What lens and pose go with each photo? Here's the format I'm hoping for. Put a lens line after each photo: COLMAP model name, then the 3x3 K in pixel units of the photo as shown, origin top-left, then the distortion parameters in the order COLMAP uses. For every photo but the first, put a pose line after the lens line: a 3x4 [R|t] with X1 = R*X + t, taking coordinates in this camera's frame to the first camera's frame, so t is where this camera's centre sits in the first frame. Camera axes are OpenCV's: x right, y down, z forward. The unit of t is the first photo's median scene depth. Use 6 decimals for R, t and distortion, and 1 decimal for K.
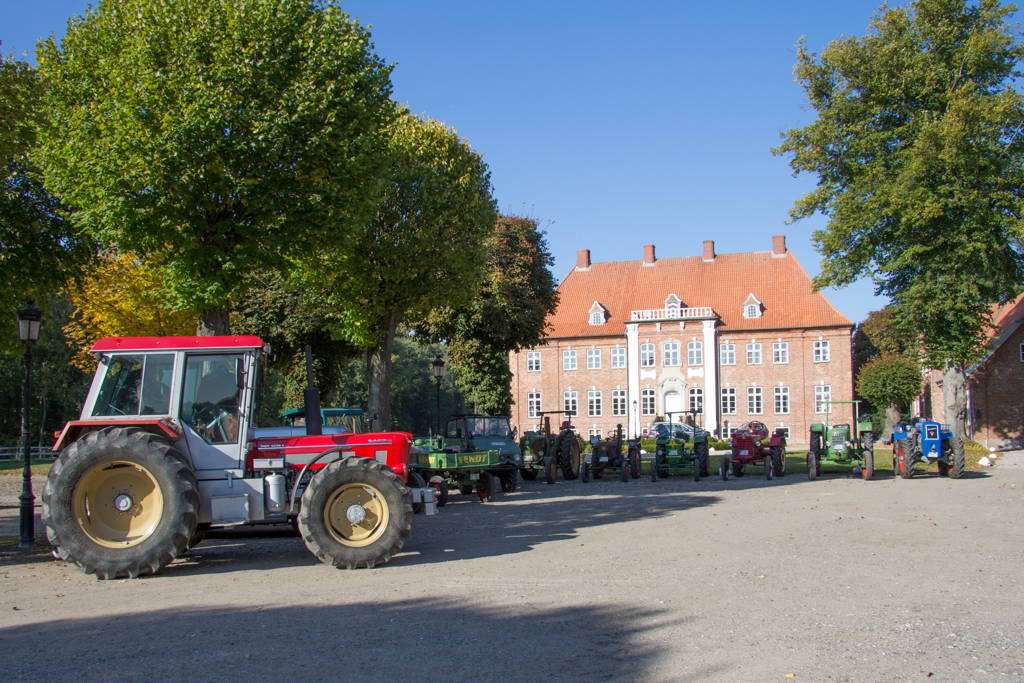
lens RADIAL K [[908.9, 0, 508.4], [0, 908.9, 370.7], [0, 0, 1]] dist [-0.159883, 0.137857]
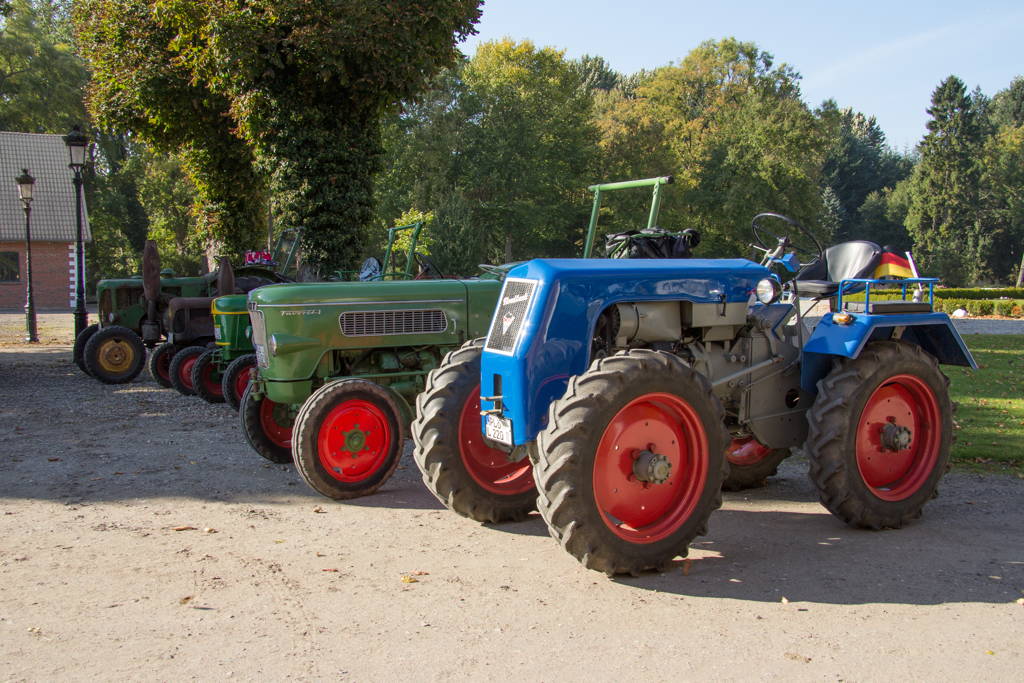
lens RADIAL K [[1099.9, 0, 512.7], [0, 1099.9, 309.8], [0, 0, 1]] dist [-0.131199, 0.312948]
pose [[0.762771, 0.041470, -0.645338, 0.185970], [0.029663, 0.994647, 0.098977, 0.012309], [0.645988, -0.094639, 0.757458, 0.234595]]
